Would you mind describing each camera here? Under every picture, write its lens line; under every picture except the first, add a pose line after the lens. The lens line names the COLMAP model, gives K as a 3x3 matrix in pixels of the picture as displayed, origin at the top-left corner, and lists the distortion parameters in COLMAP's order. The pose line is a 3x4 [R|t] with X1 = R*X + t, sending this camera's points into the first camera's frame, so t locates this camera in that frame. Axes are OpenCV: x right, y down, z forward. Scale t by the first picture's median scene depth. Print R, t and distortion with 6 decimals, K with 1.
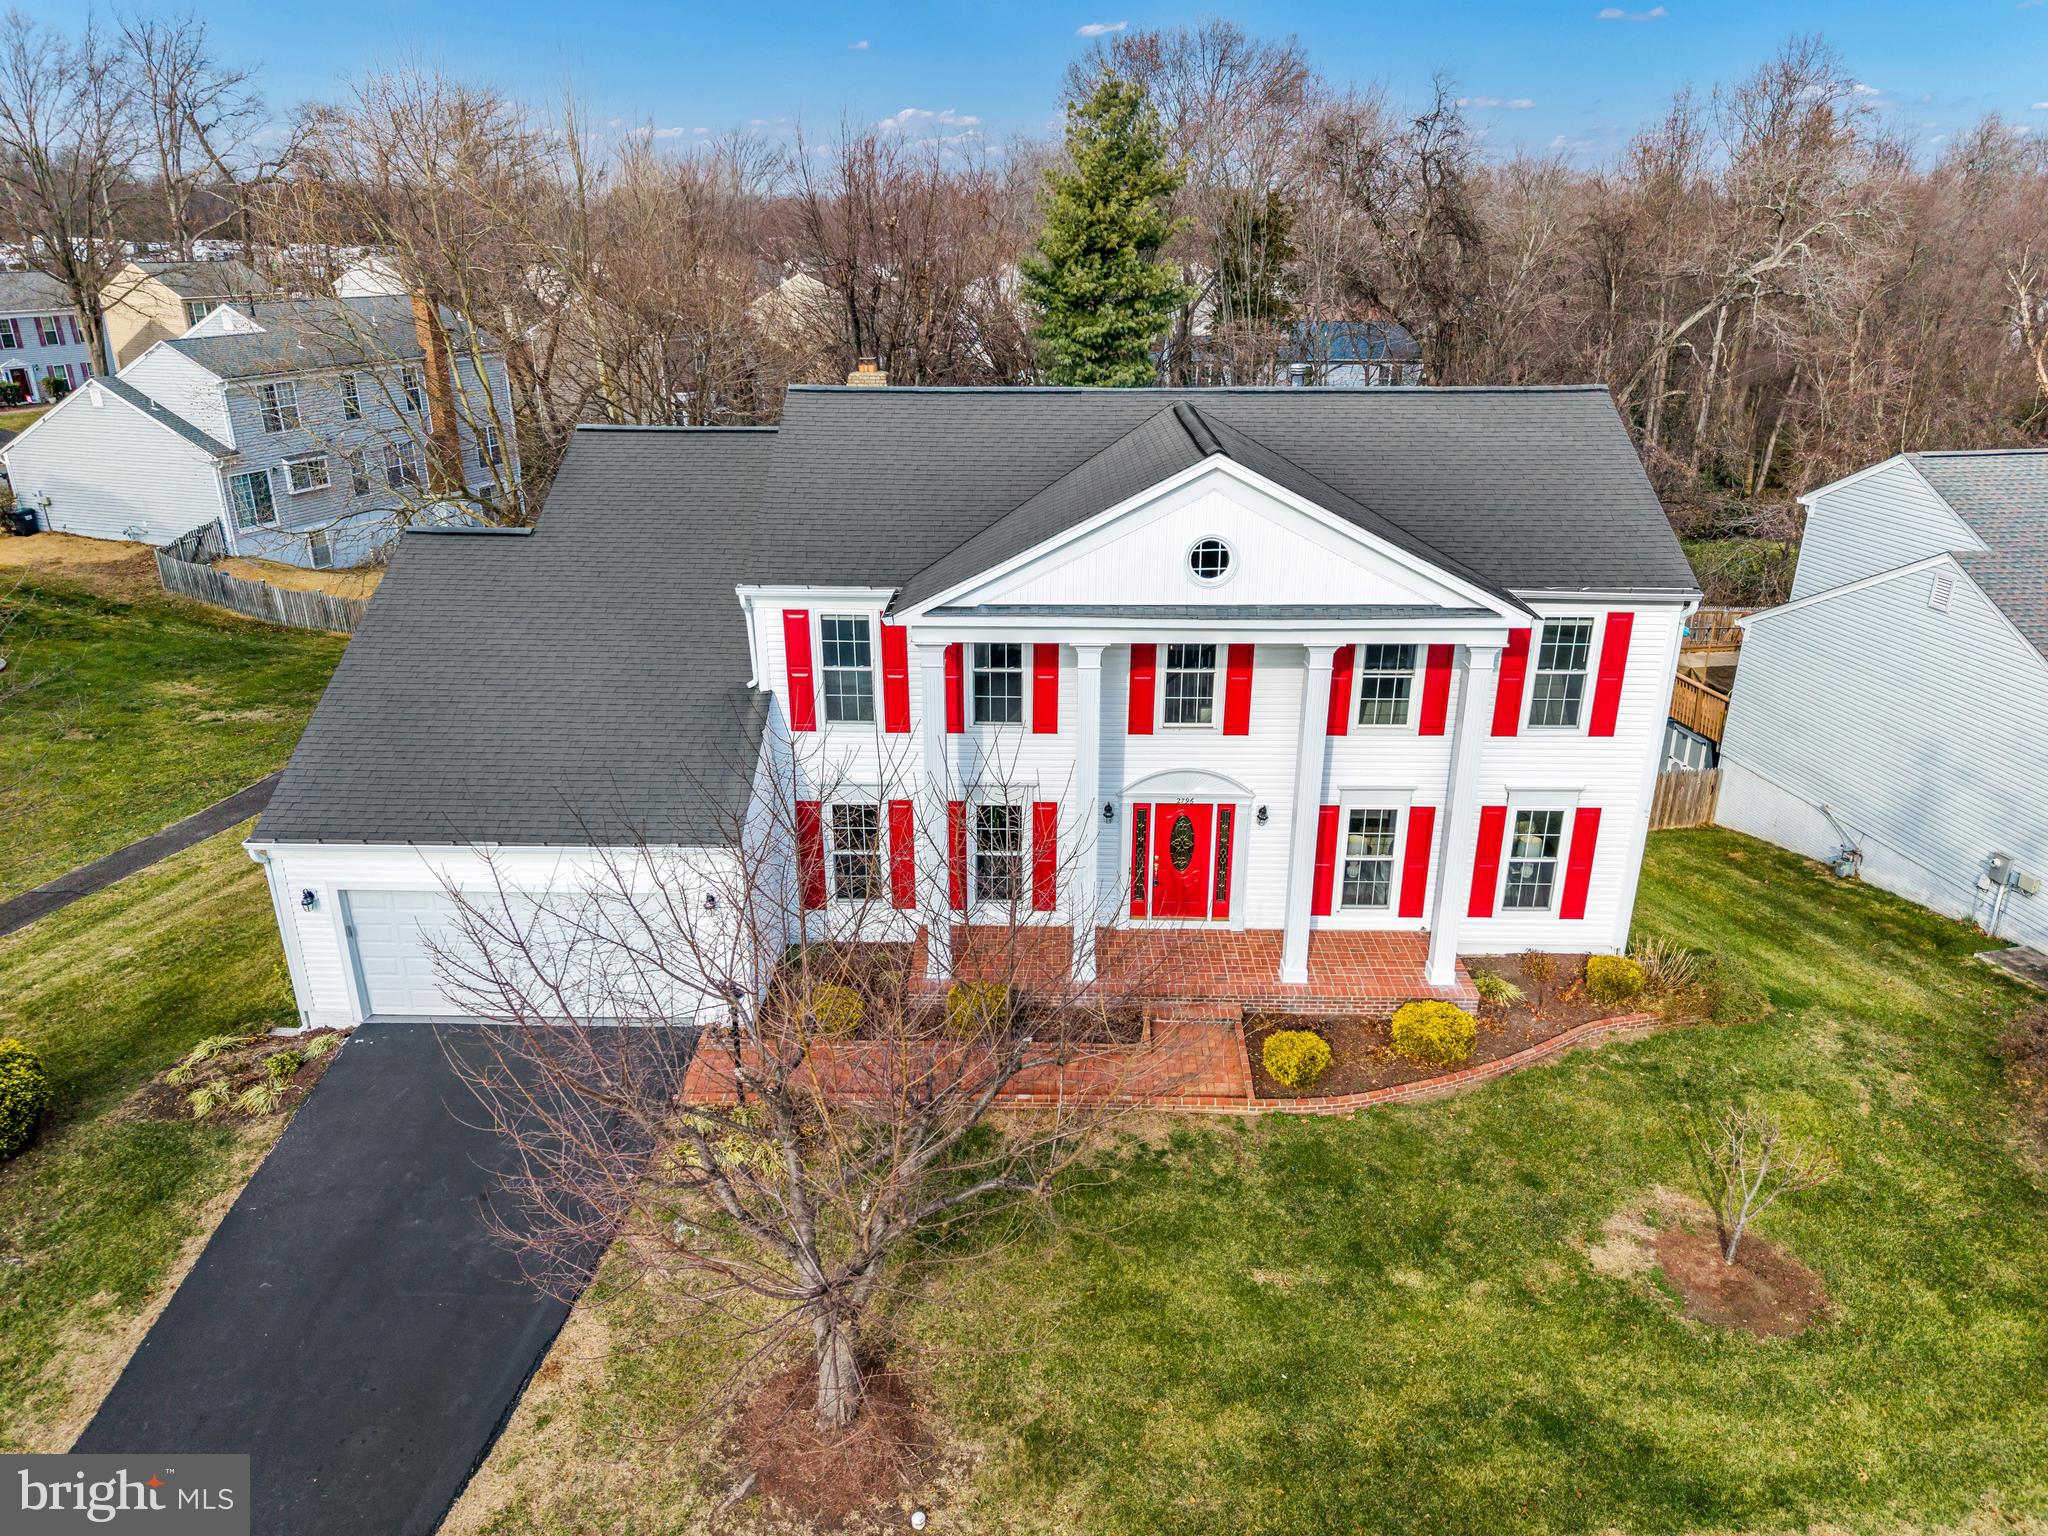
lens RADIAL K [[1383.4, 0, 1024.0], [0, 1383.4, 768.0], [0, 0, 1]] dist [0.004067, 0.002017]
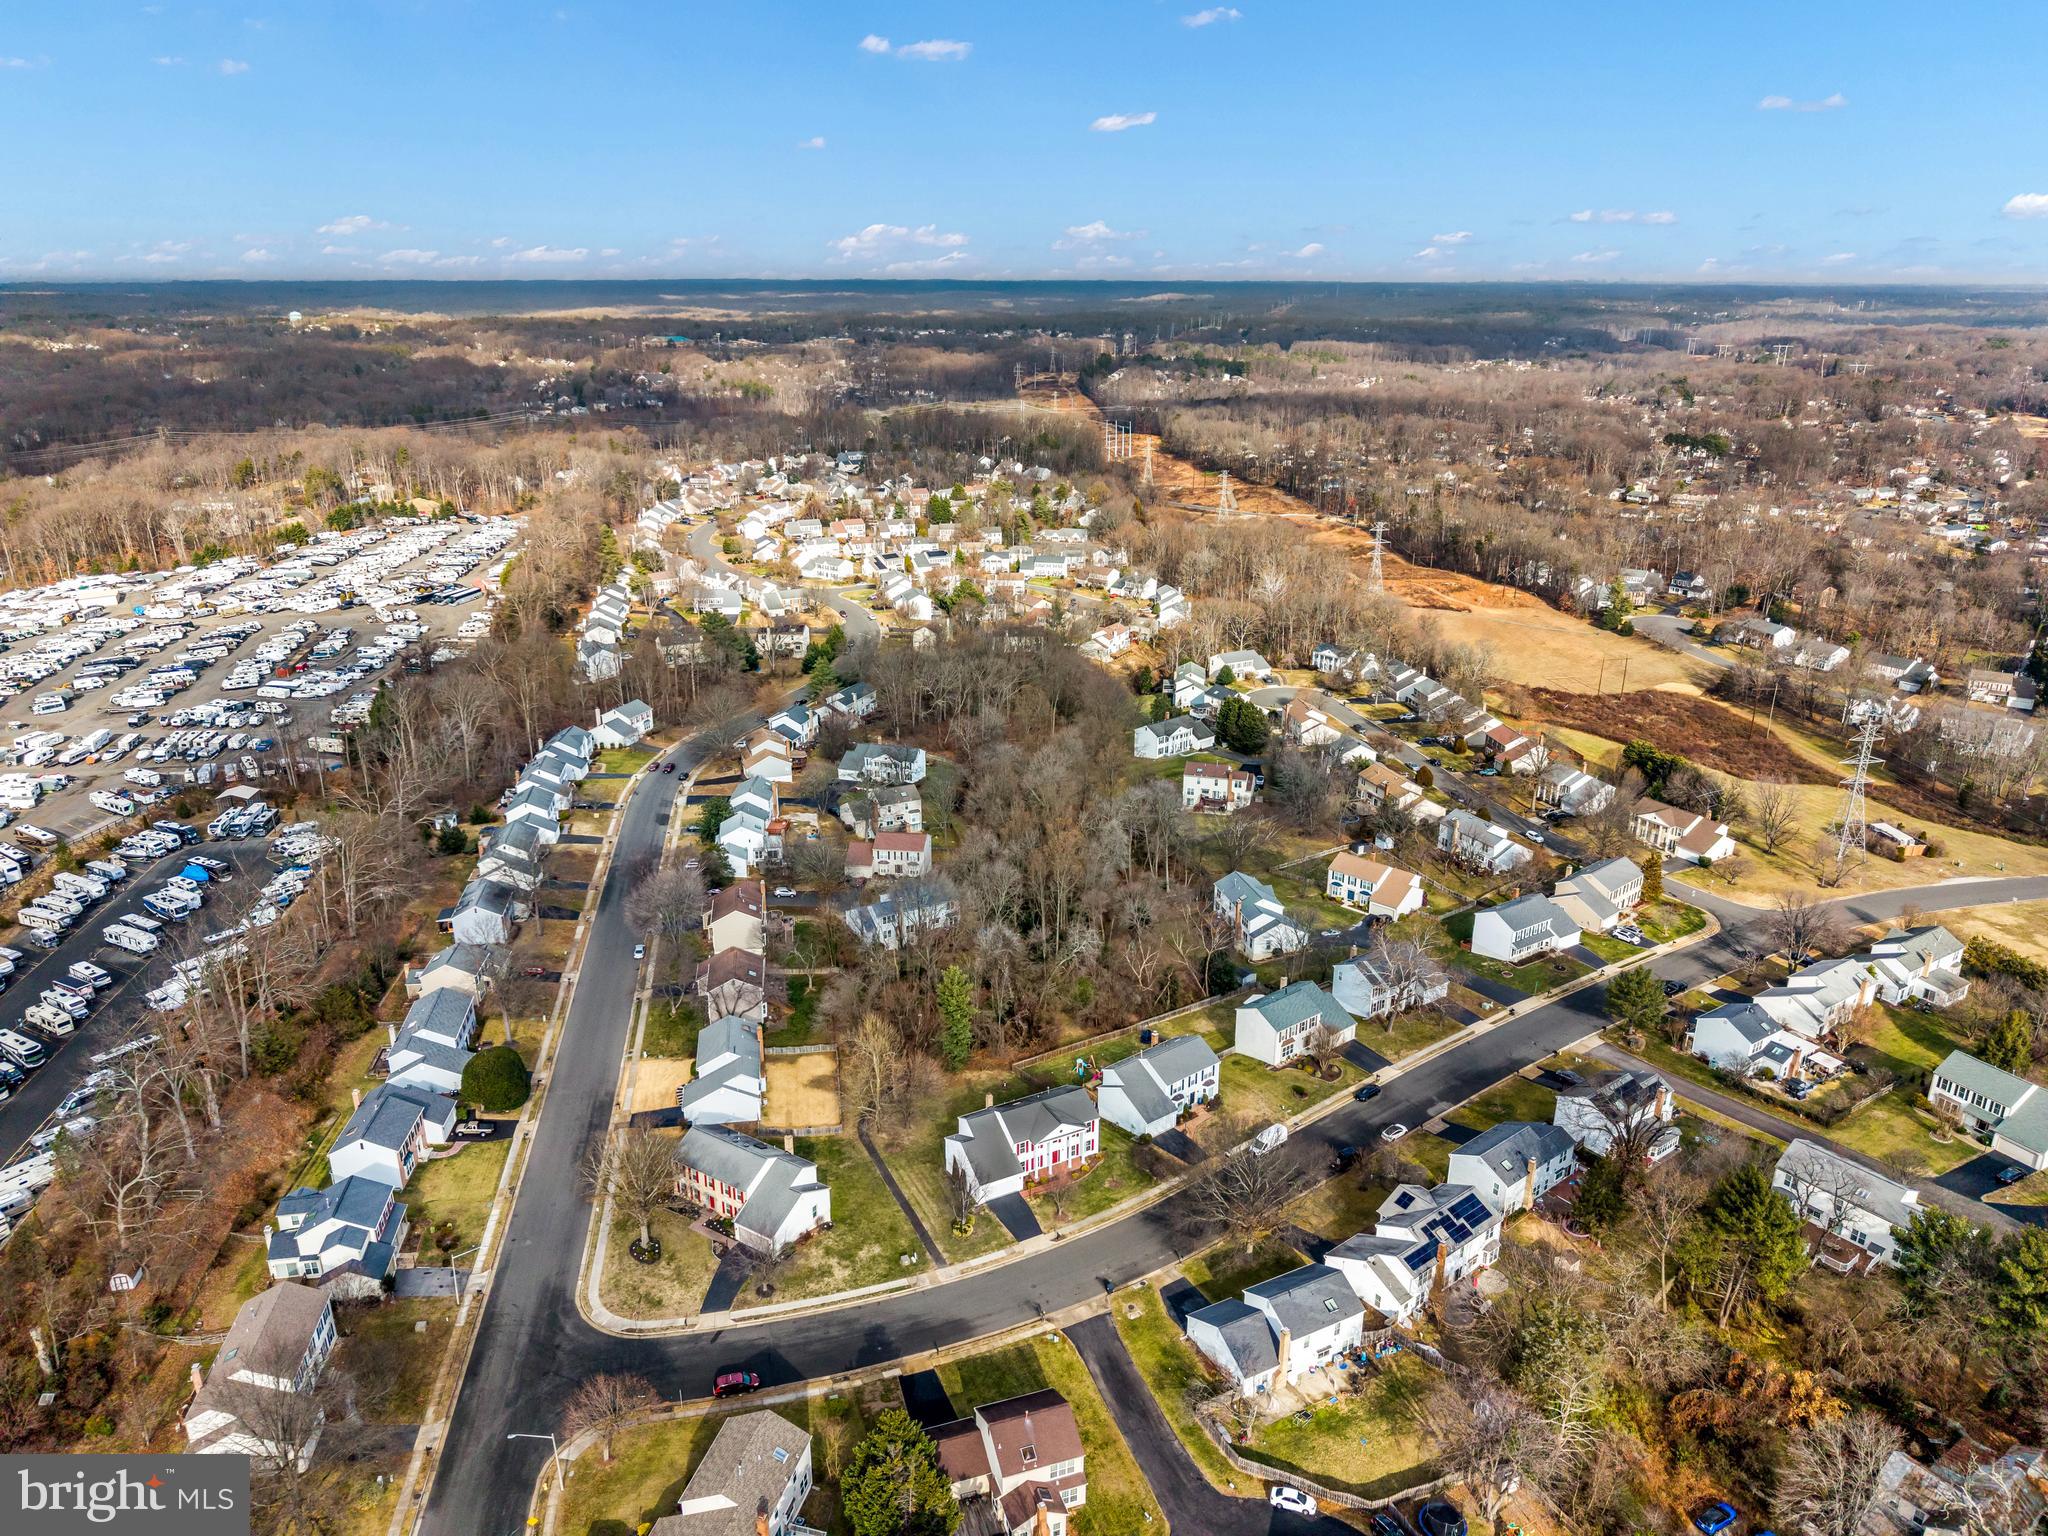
lens RADIAL K [[1364.7, 0, 1025.5], [0, 1364.7, 763.4], [0, 0, 1]] dist [0.067270, -0.086752]
pose [[0.873760, -0.158141, 0.459929, -3.978407], [0.173360, 0.984815, 0.009272, -2.723637], [-0.454411, 0.071631, 0.887907, -7.437719]]
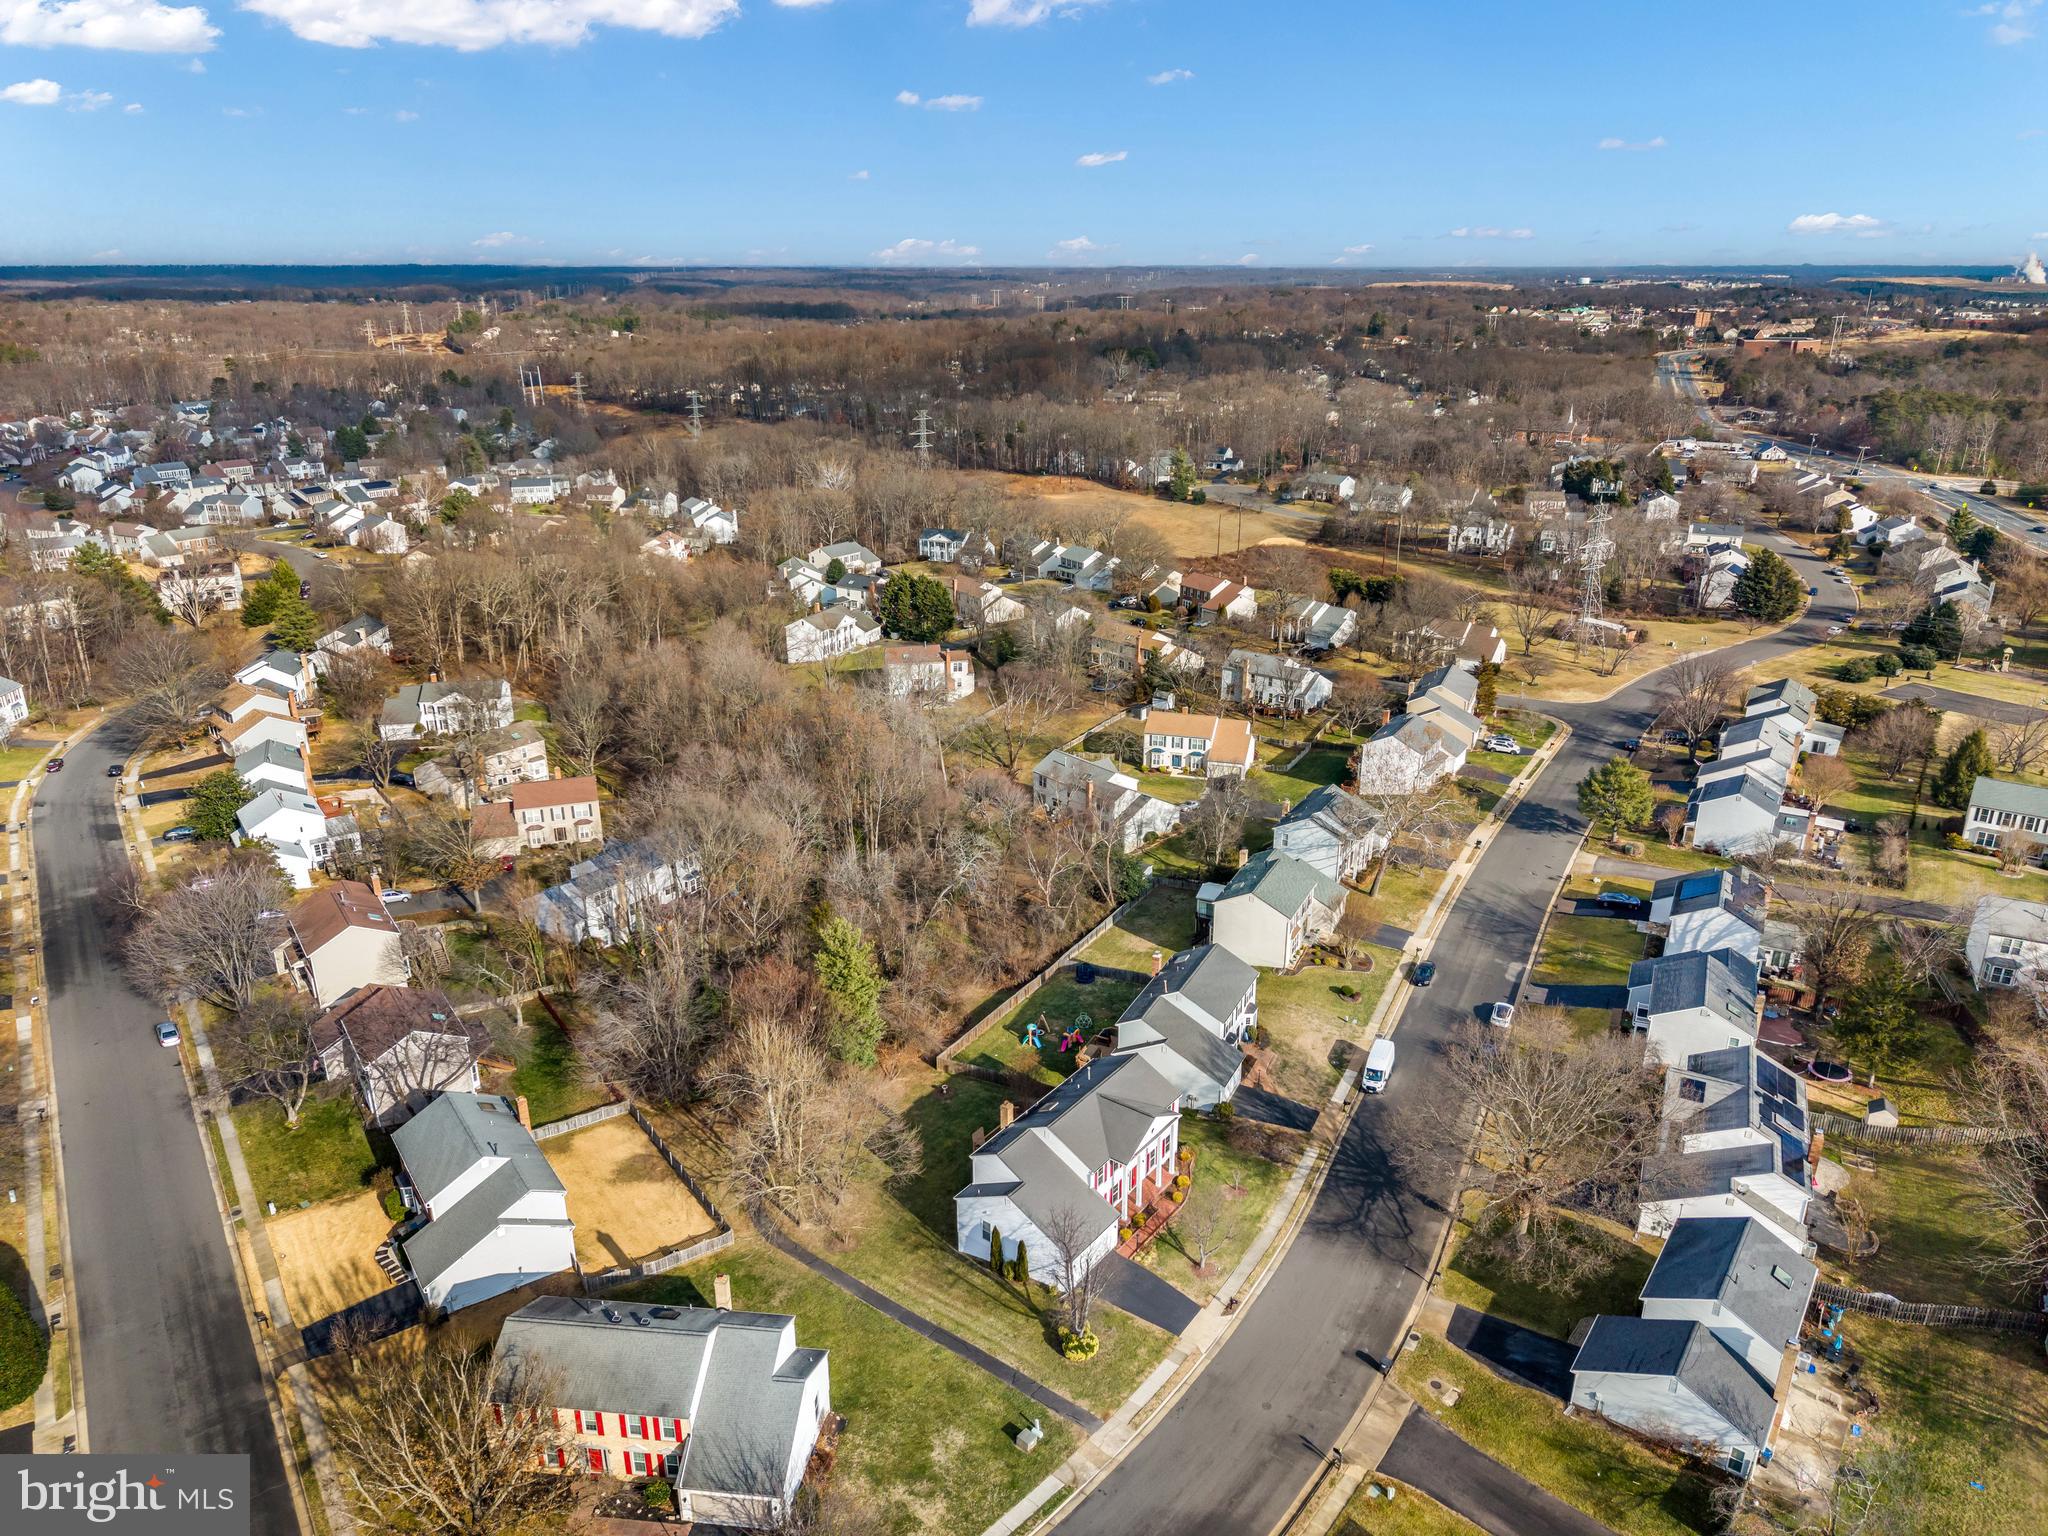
lens RADIAL K [[1364.7, 0, 1025.5], [0, 1364.7, 763.4], [0, 0, 1]] dist [0.067270, -0.086752]
pose [[0.578063, -0.279437, 0.766654, -4.021805], [0.299380, 0.946645, 0.119307, -2.354949], [-0.759088, 0.160554, 0.630878, -2.445254]]
